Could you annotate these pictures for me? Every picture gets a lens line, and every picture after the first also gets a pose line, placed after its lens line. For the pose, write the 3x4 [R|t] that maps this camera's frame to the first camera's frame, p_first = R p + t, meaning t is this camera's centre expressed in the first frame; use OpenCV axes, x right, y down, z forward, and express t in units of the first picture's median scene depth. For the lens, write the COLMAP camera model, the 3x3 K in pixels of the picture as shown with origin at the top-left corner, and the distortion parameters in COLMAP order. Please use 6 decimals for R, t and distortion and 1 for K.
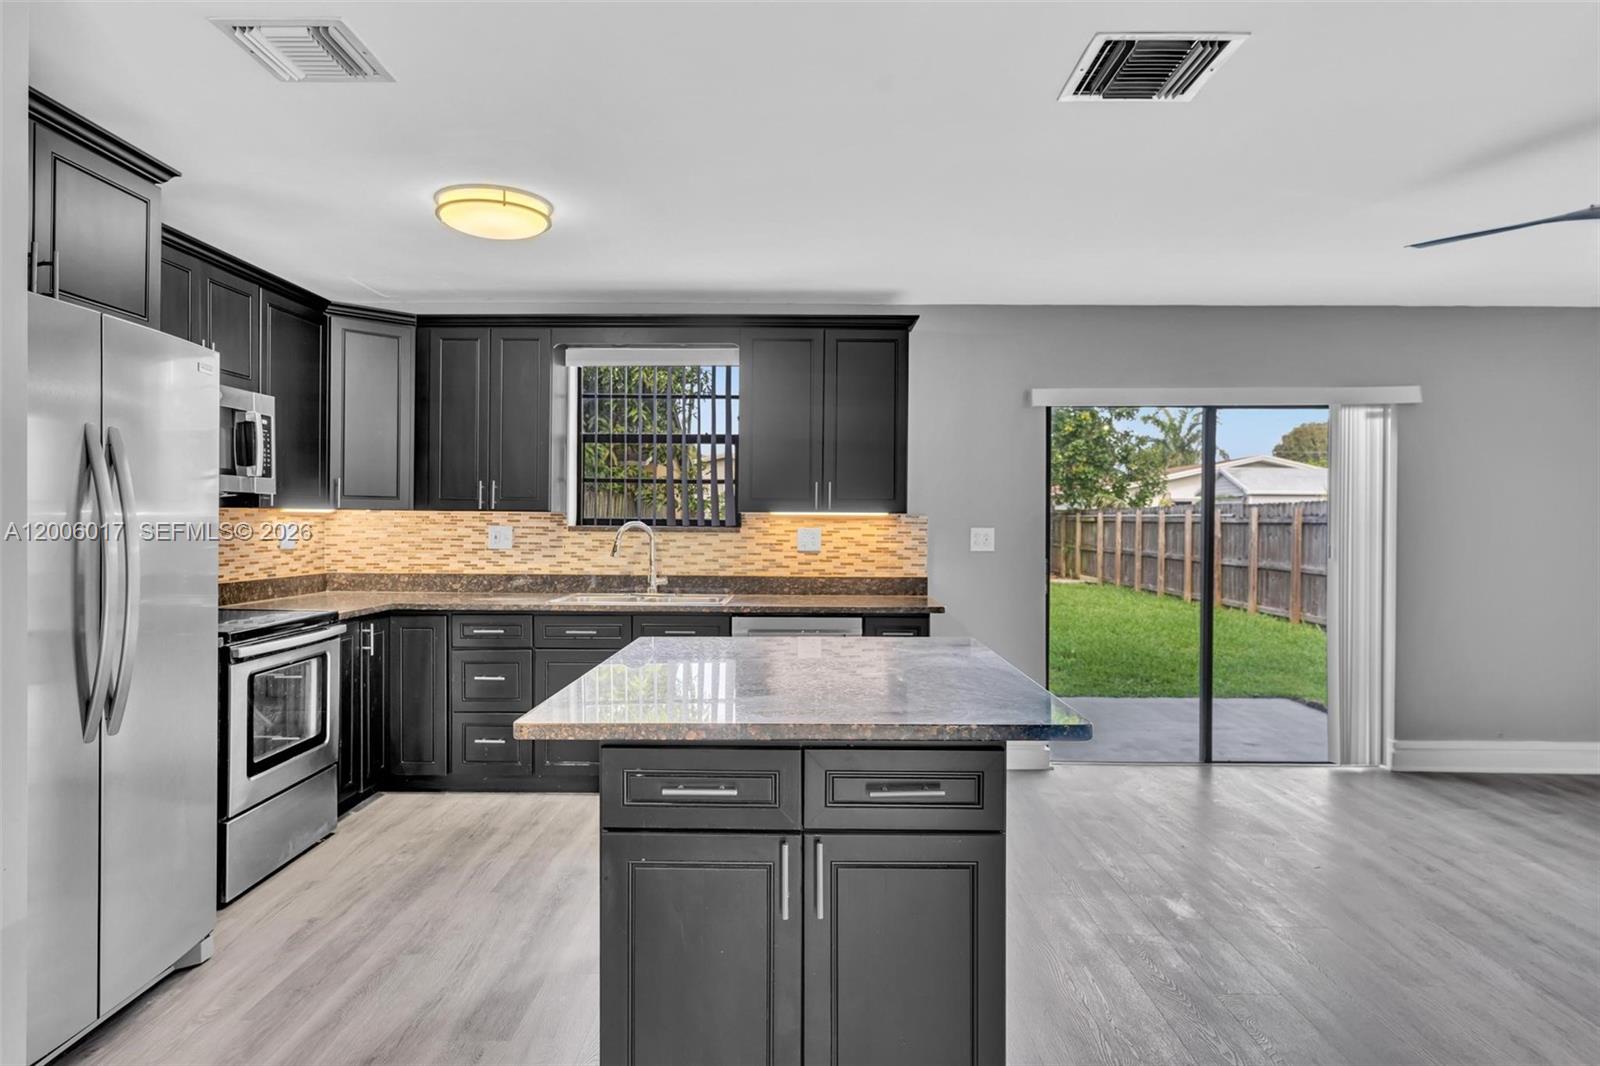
lens RADIAL K [[942.2, 0, 799.4], [0, 942.2, 525.6], [0, 0, 1]] dist [-0.007332, -0.000604]
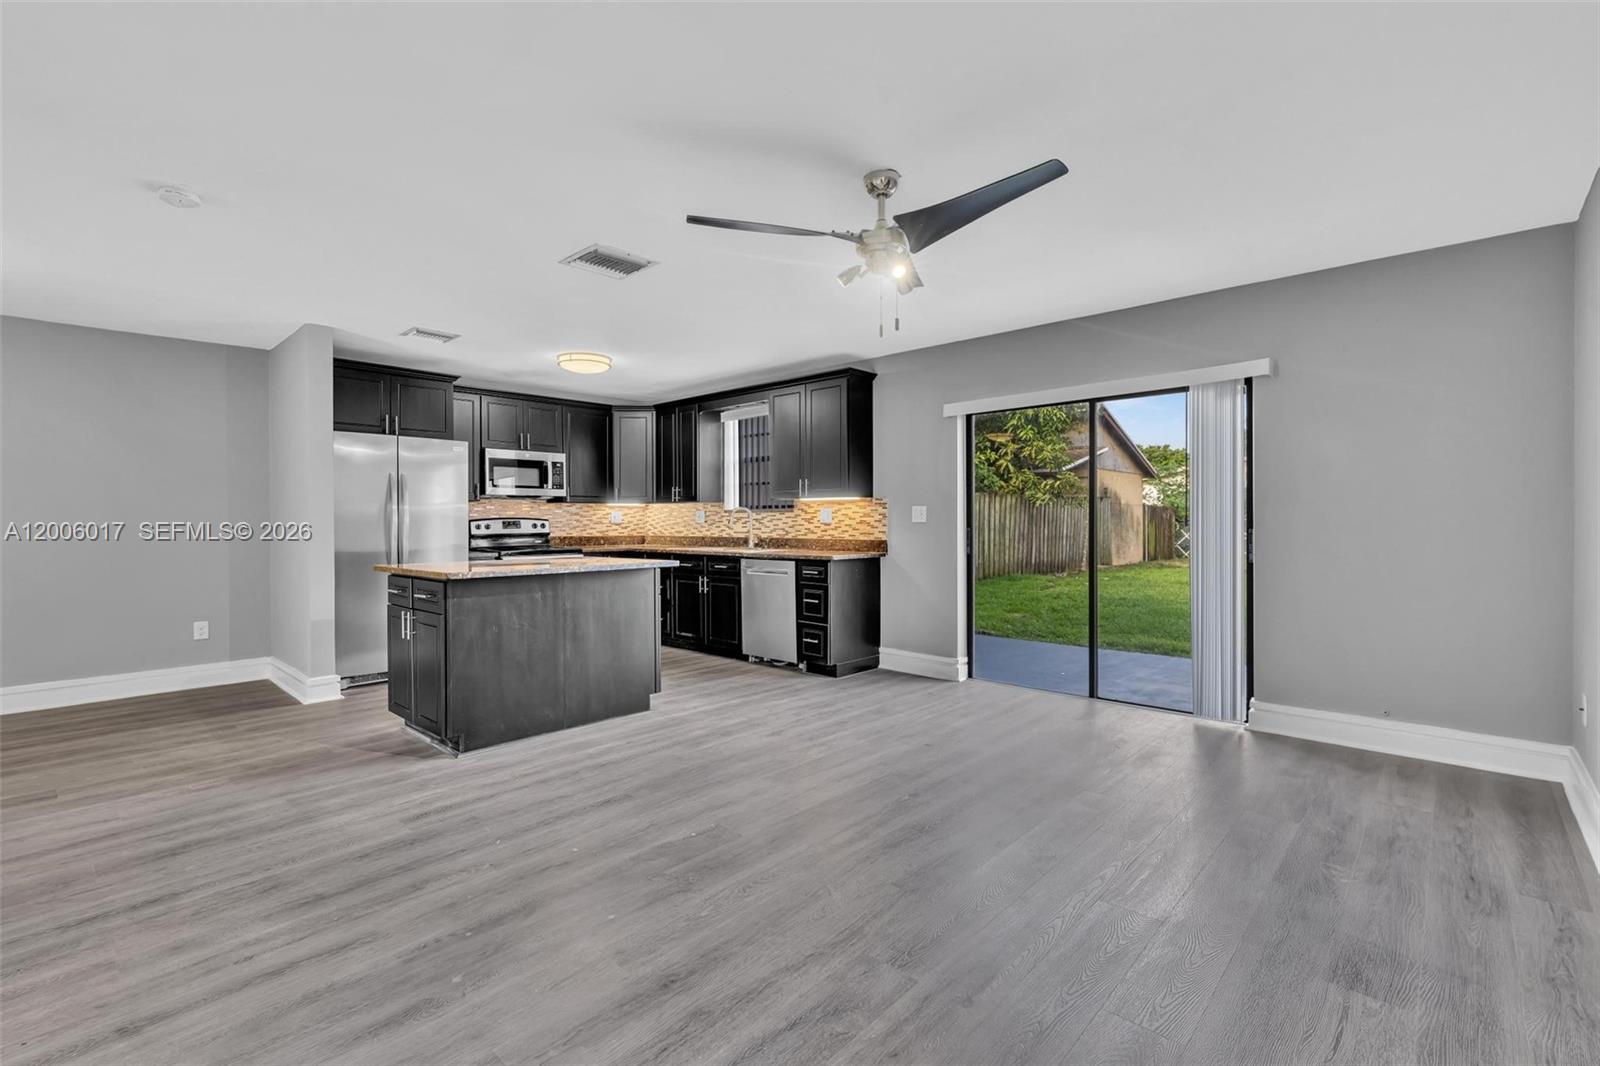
lens RADIAL K [[719.1, 0, 798.1], [0, 719.1, 525.1], [0, 0, 1]] dist [-0.008898, 0.005411]
pose [[0.739710, -0.004755, -0.672909, 0.792016], [0.005654, 0.999984, -0.000851, 0.031337], [0.672902, -0.003175, 0.739725, 0.072635]]
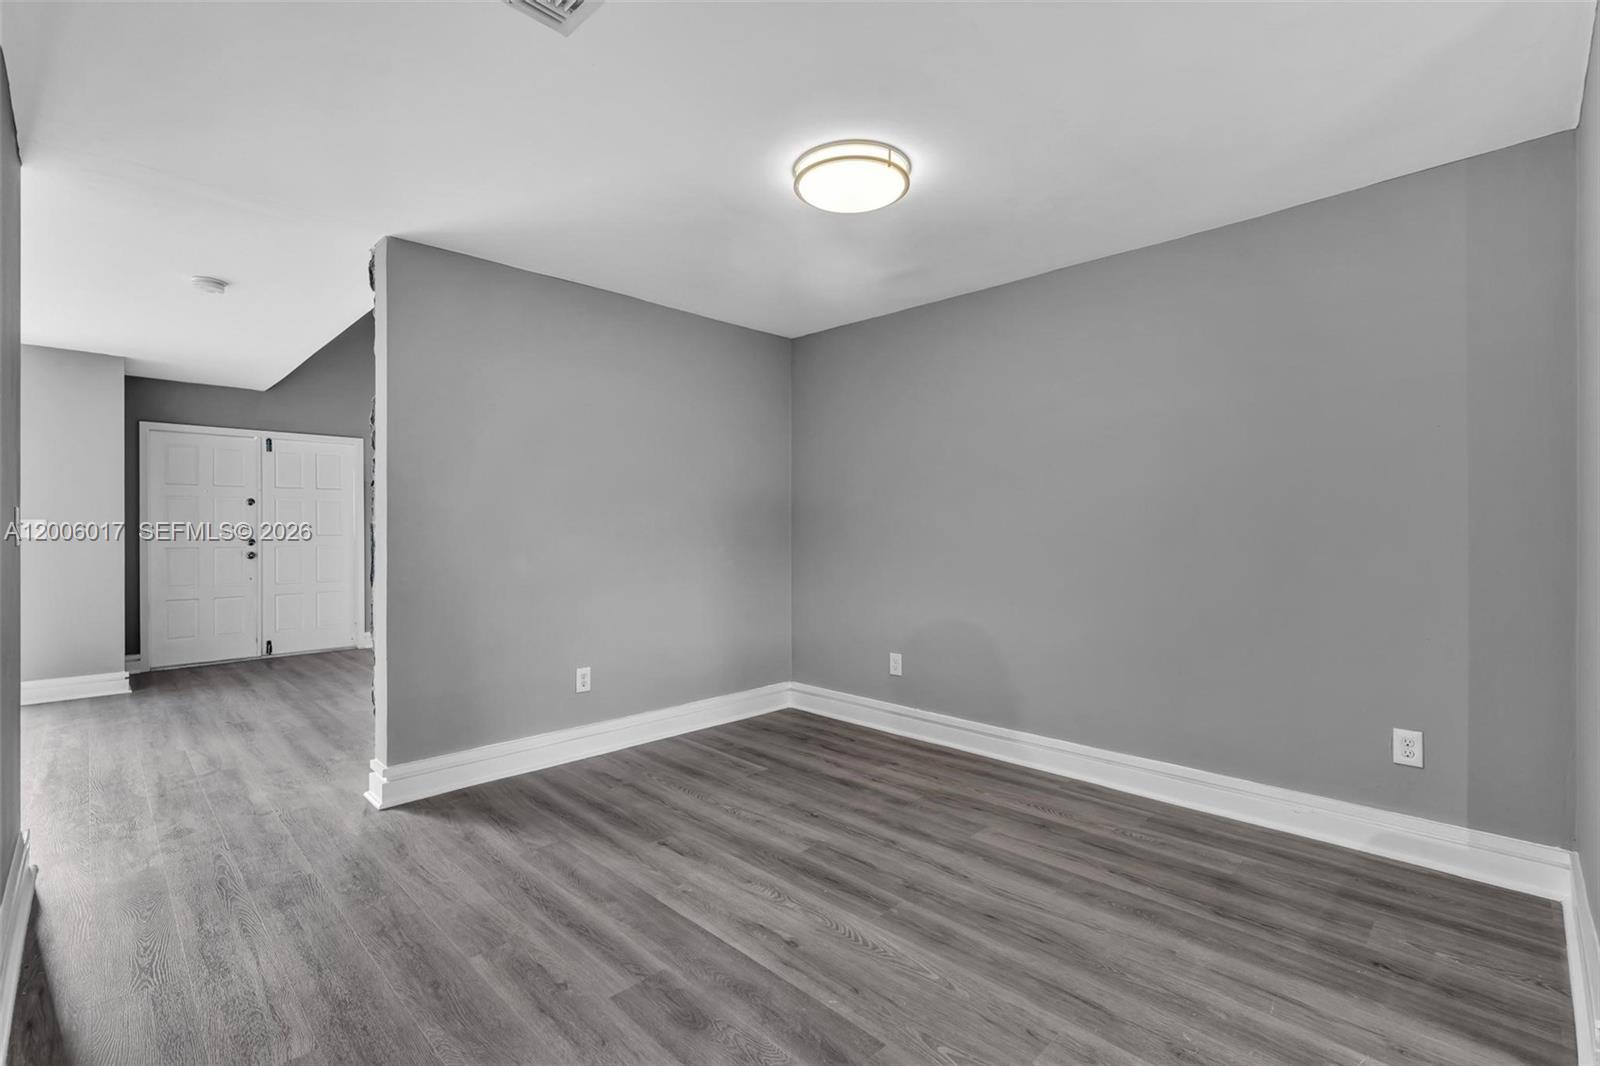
lens RADIAL K [[719.1, 0, 802.9], [0, 719.1, 525.4], [0, 0, 1]] dist [-0.008898, 0.005411]
pose [[-0.695961, -0.006977, -0.718046, 0.155750], [-0.006260, 0.999974, -0.003649, 0.019954], [0.718053, 0.001956, -0.695986, 0.299338]]
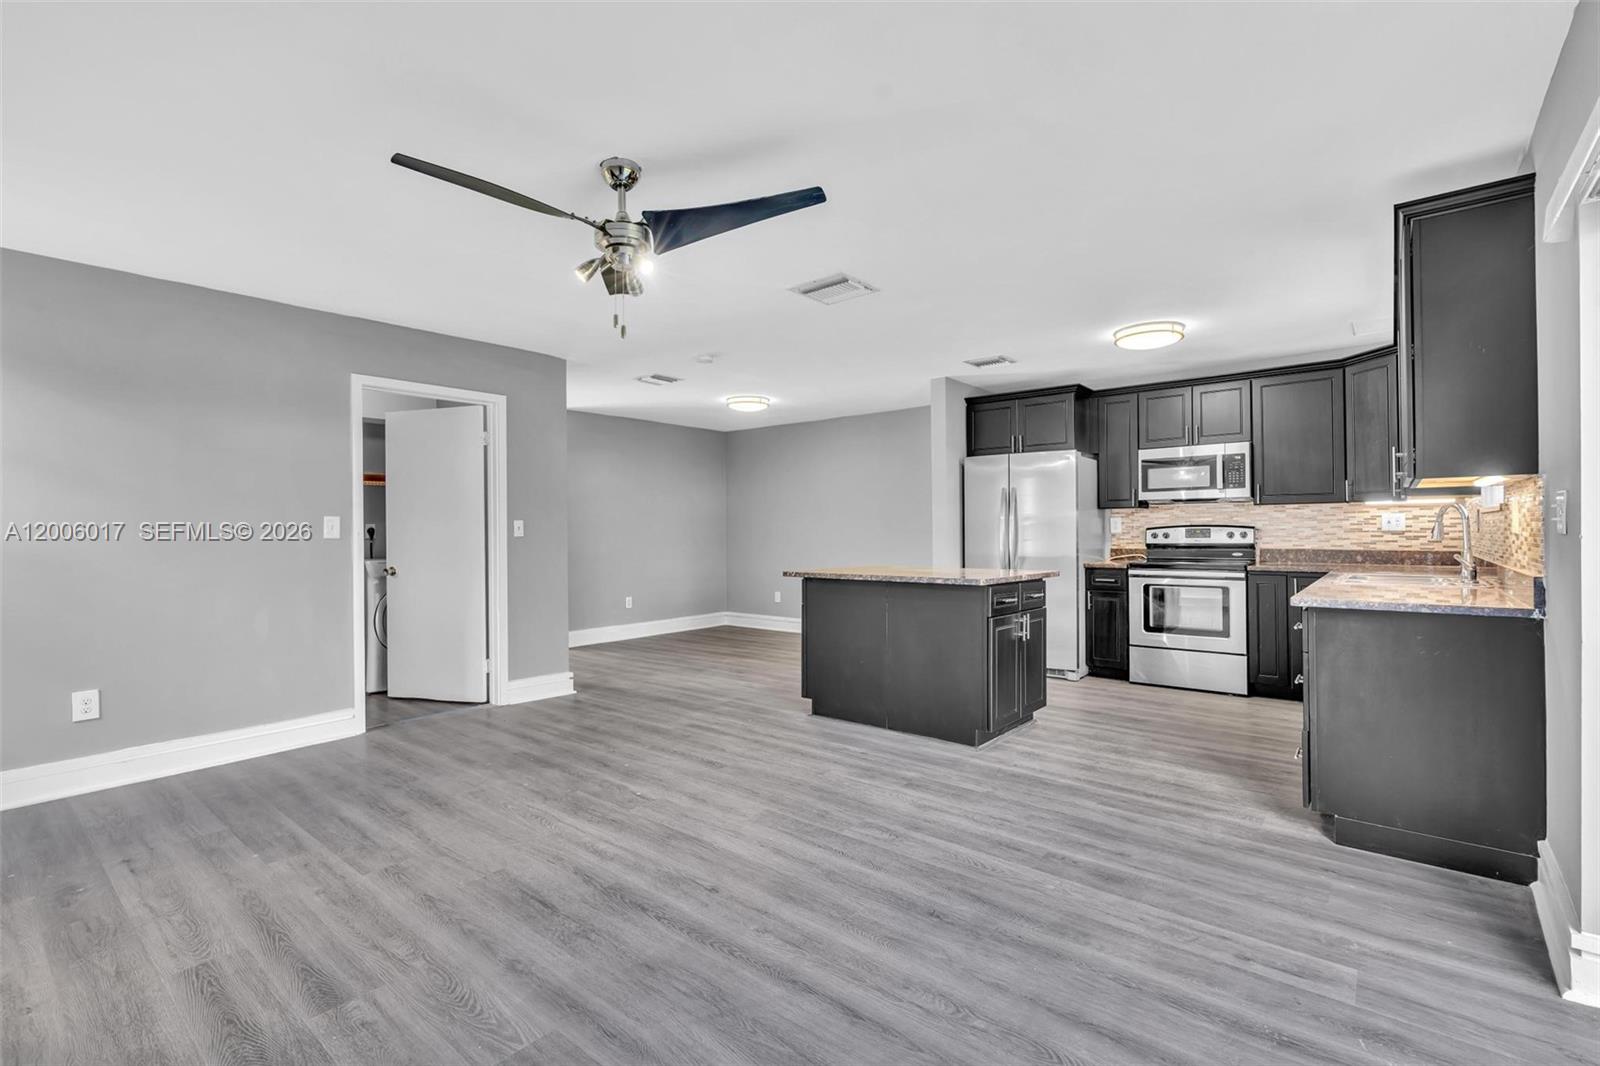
lens RADIAL K [[719.1, 0, 794.1], [0, 719.1, 529.2], [0, 0, 1]] dist [-0.008898, 0.005411]
pose [[-0.635618, -0.003836, -0.771994, 0.785893], [0.001289, 0.999981, -0.006029, 0.025965], [0.772003, -0.004827, -0.635601, 0.924118]]
